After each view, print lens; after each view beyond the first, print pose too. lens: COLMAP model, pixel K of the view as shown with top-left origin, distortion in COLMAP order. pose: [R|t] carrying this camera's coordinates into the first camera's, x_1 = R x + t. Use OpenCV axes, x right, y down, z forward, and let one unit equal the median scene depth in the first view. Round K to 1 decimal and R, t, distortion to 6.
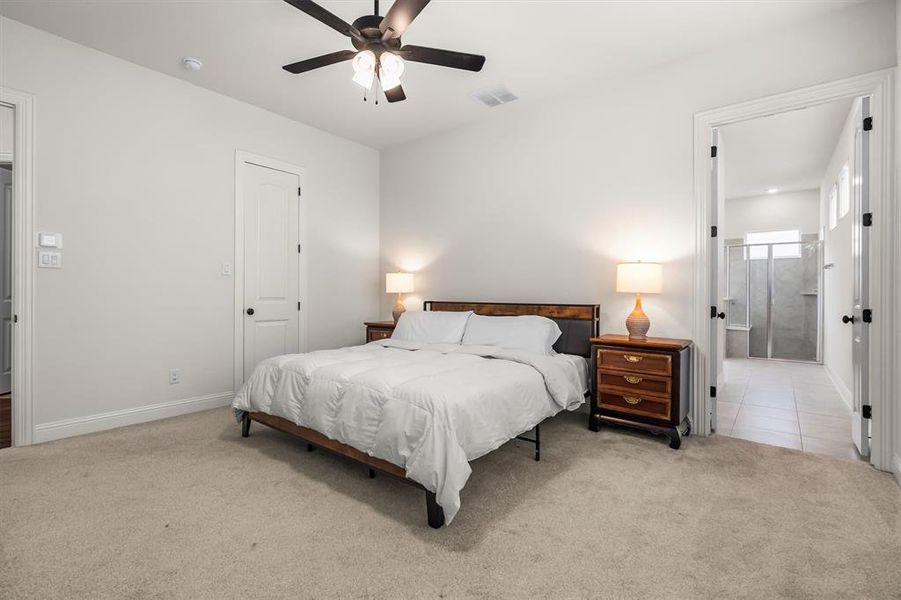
lens RADIAL K [[411.8, 0, 455.6], [0, 411.8, 292.9], [0, 0, 1]] dist [0.000237, 0.000318]
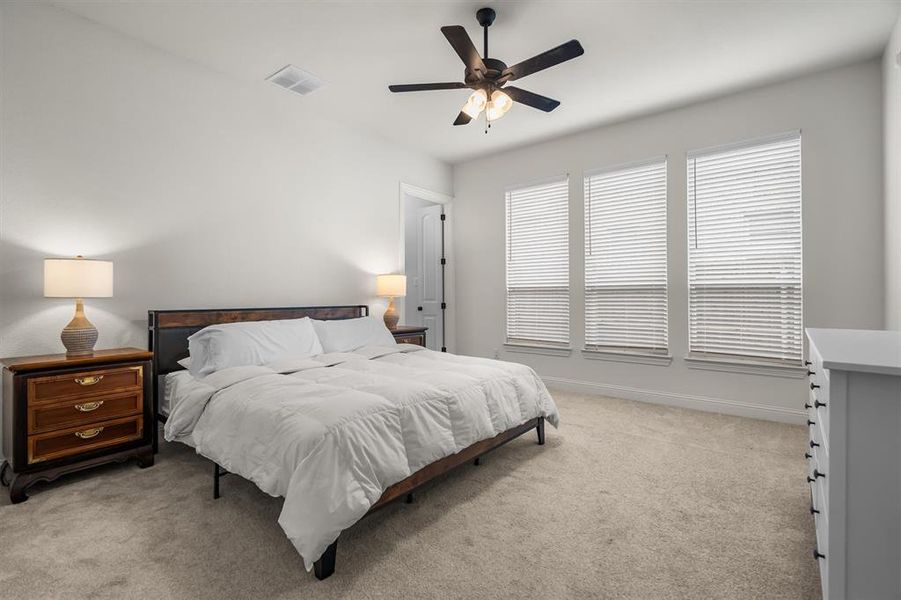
lens RADIAL K [[411.8, 0, 455.6], [0, 411.8, 292.9], [0, 0, 1]] dist [0.000237, 0.000318]
pose [[0.000089, 0.005982, 0.999982, -0.780332], [0.004039, 0.999974, -0.005982, -0.000215], [-0.999992, 0.004039, 0.000065, 0.638351]]
